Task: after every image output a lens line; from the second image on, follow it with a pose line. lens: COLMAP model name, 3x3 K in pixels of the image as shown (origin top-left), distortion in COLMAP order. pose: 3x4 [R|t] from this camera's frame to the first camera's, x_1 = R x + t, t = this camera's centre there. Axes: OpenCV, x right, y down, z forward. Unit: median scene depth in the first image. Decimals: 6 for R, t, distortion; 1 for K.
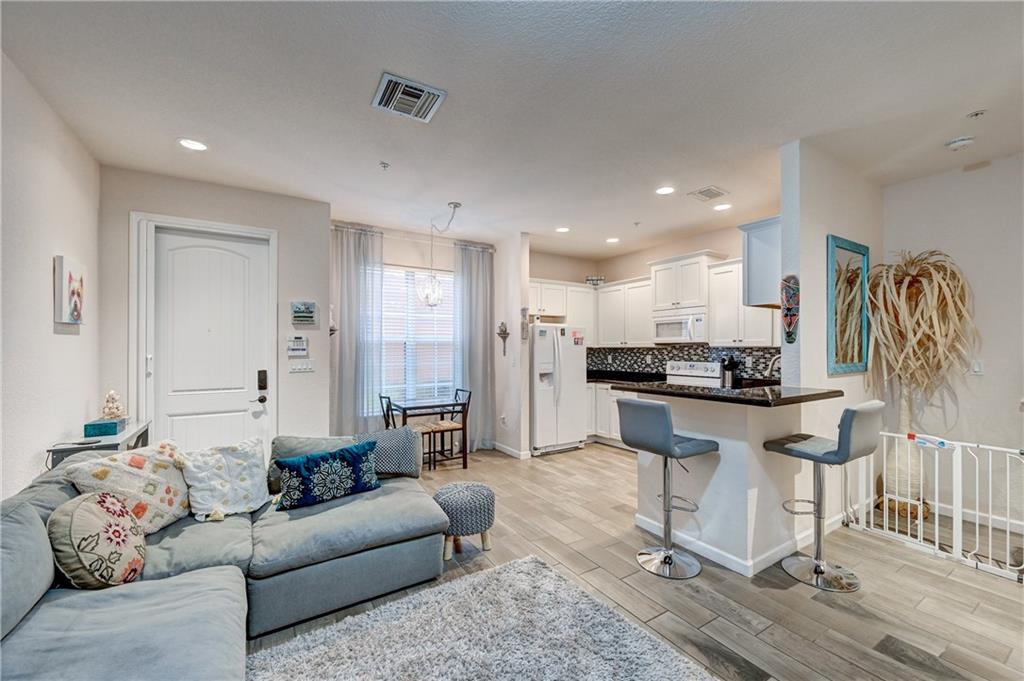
lens RADIAL K [[408.7, 0, 511.8], [0, 408.7, 343.9], [0, 0, 1]] dist [0.000601, 0.000092]
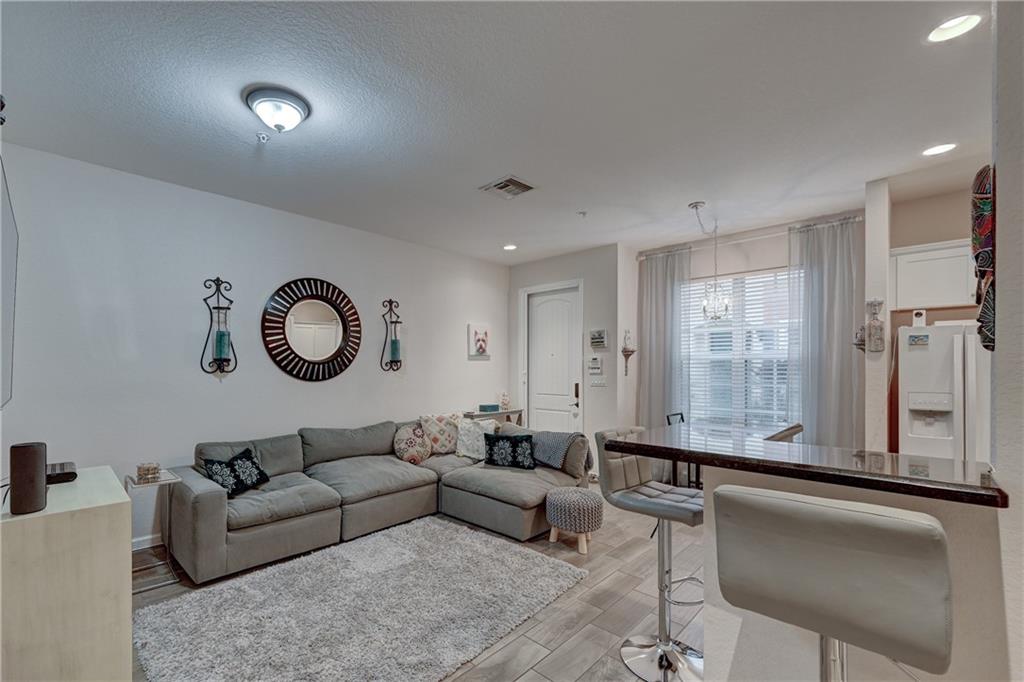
lens RADIAL K [[435.9, 0, 472.3], [0, 435.9, 366.6], [0, 0, 1]] dist [0.000122, -0.000024]
pose [[0.220303, -0.002155, -0.975429, 0.783372], [0.012266, 0.999925, 0.000561, 0.004113], [0.975354, -0.012089, 0.220313, 0.366442]]
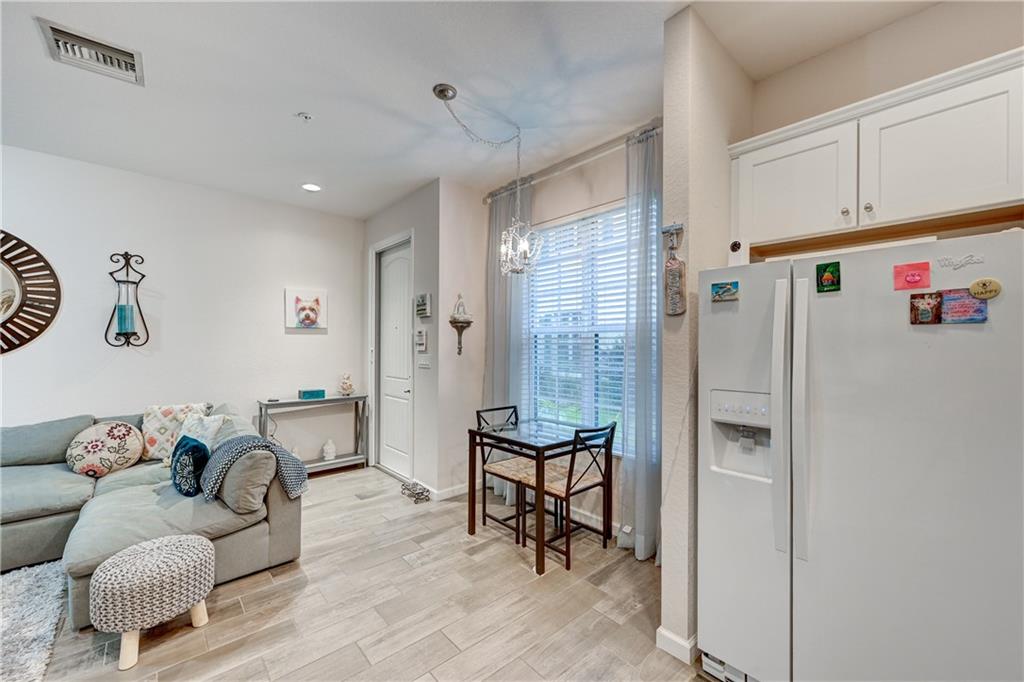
lens RADIAL K [[408.7, 0, 511.8], [0, 408.7, 344.4], [0, 0, 1]] dist [0.000601, 0.000092]
pose [[0.177650, -0.000190, -0.984094, 0.511128], [0.008342, 0.999964, 0.001312, 0.015935], [0.984058, -0.008442, 0.177645, 1.147358]]
